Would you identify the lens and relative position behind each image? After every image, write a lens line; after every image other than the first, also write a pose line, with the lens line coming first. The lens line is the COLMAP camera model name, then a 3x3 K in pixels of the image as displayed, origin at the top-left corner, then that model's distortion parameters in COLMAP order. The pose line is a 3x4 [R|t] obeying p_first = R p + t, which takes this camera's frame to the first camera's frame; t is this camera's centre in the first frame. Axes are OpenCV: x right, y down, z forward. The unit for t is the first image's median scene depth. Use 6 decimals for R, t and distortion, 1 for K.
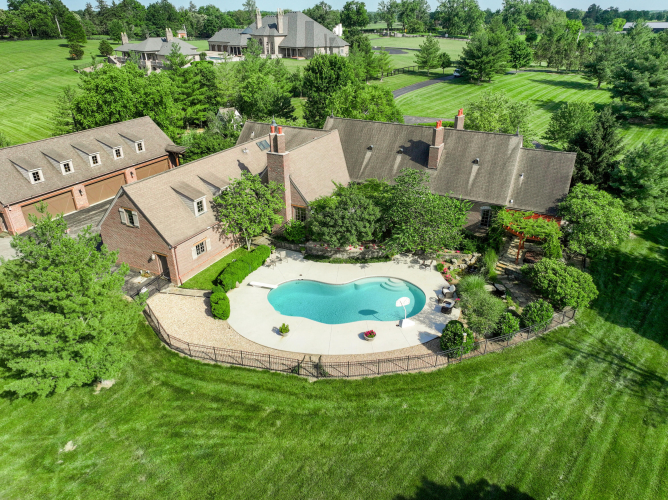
lens RADIAL K [[467.5, 0, 335.4], [0, 467.5, 248.0], [0, 0, 1]] dist [0.002169, 0.009211]
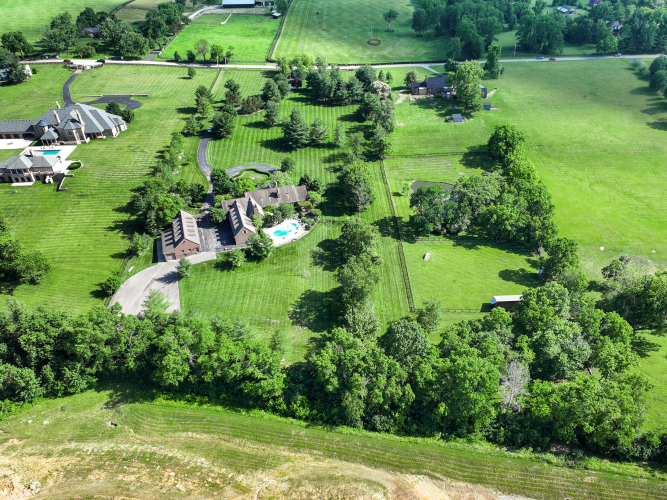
lens RADIAL K [[550.8, 0, 376.5], [0, 550.8, 308.7], [0, 0, 1]] dist [0.003405, -0.005410]
pose [[0.689513, -0.463497, 0.556545, -3.071634], [0.332327, 0.885219, 0.325494, -0.774192], [-0.643529, -0.039477, 0.764403, -4.340204]]
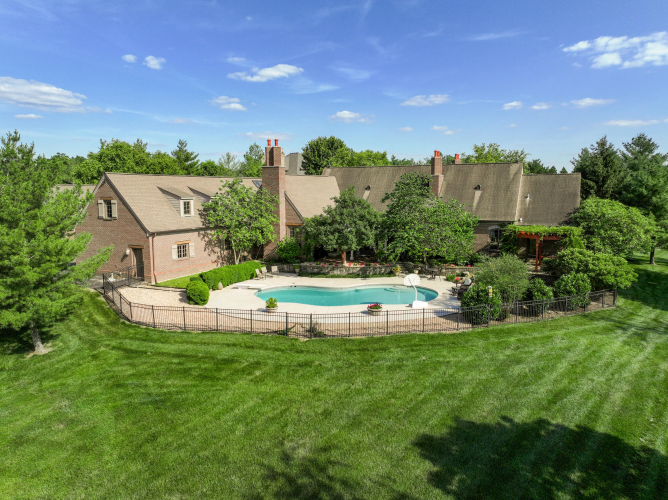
lens RADIAL K [[467.5, 0, 335.5], [0, 467.5, 249.6], [0, 0, 1]] dist [0.002169, 0.009211]
pose [[0.999984, -0.000360, 0.005658, -0.000333], [0.002210, 0.943736, -0.330691, 0.311448], [-0.005220, 0.330699, 0.943722, 0.159424]]
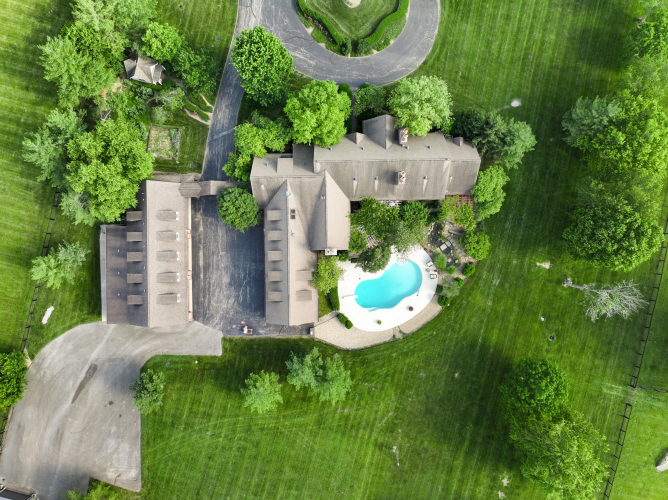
lens RADIAL K [[467.5, 0, 333.0], [0, 467.5, 243.6], [0, 0, 1]] dist [0.002169, 0.009211]
pose [[0.880140, -0.474667, 0.006696, -0.127251], [0.215278, 0.411666, 0.885543, -1.963591], [-0.423095, -0.777960, 0.464509, 0.241138]]
